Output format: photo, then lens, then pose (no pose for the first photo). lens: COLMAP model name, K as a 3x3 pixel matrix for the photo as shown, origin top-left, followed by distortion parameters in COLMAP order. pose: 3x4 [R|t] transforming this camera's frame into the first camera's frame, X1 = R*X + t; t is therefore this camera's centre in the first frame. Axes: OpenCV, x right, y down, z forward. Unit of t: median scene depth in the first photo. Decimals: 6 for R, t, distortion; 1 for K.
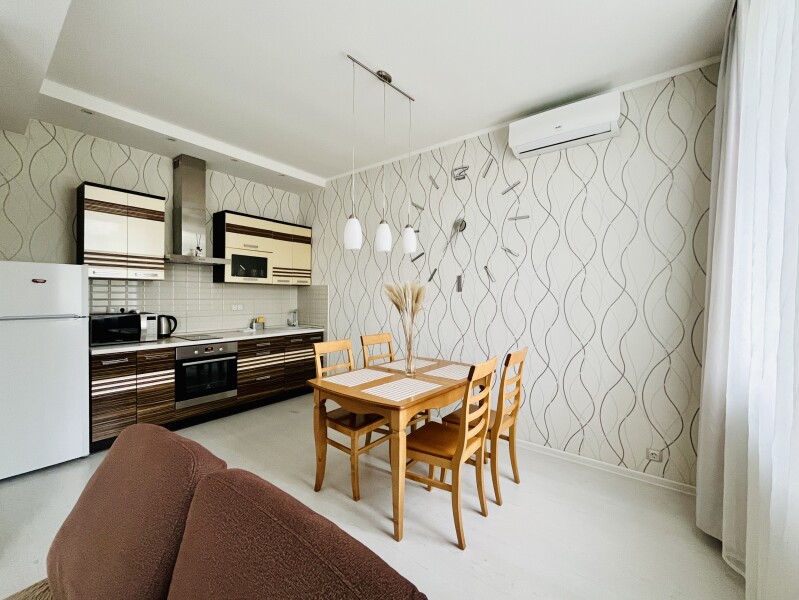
lens RADIAL K [[325.7, 0, 393.2], [0, 325.7, 300.7], [0, 0, 1]] dist [-0.026922, -0.000316]
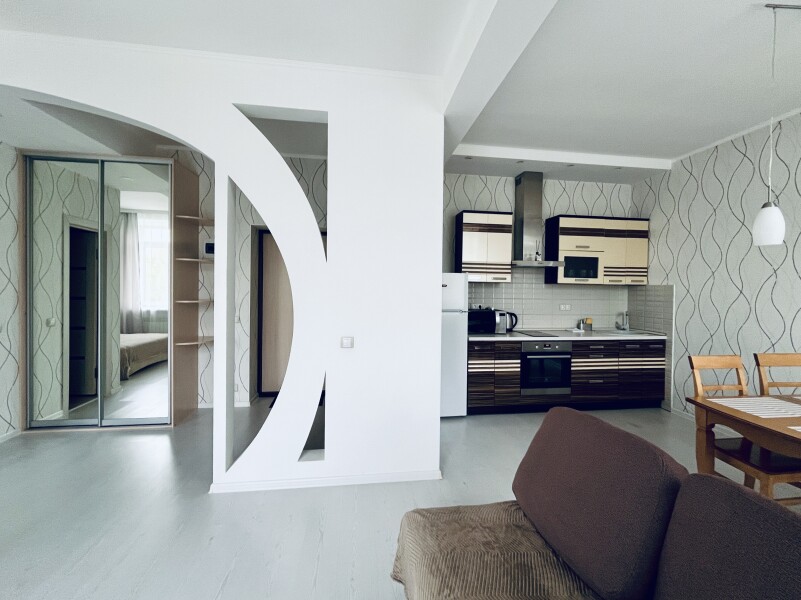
lens RADIAL K [[326.5, 0, 399.5], [0, 326.5, 296.1], [0, 0, 1]] dist [-0.026922, -0.000316]
pose [[0.693620, 0.017318, -0.720133, -0.130033], [-0.020276, 0.999784, 0.004513, -0.011184], [0.720056, 0.011471, 0.693822, -0.113809]]
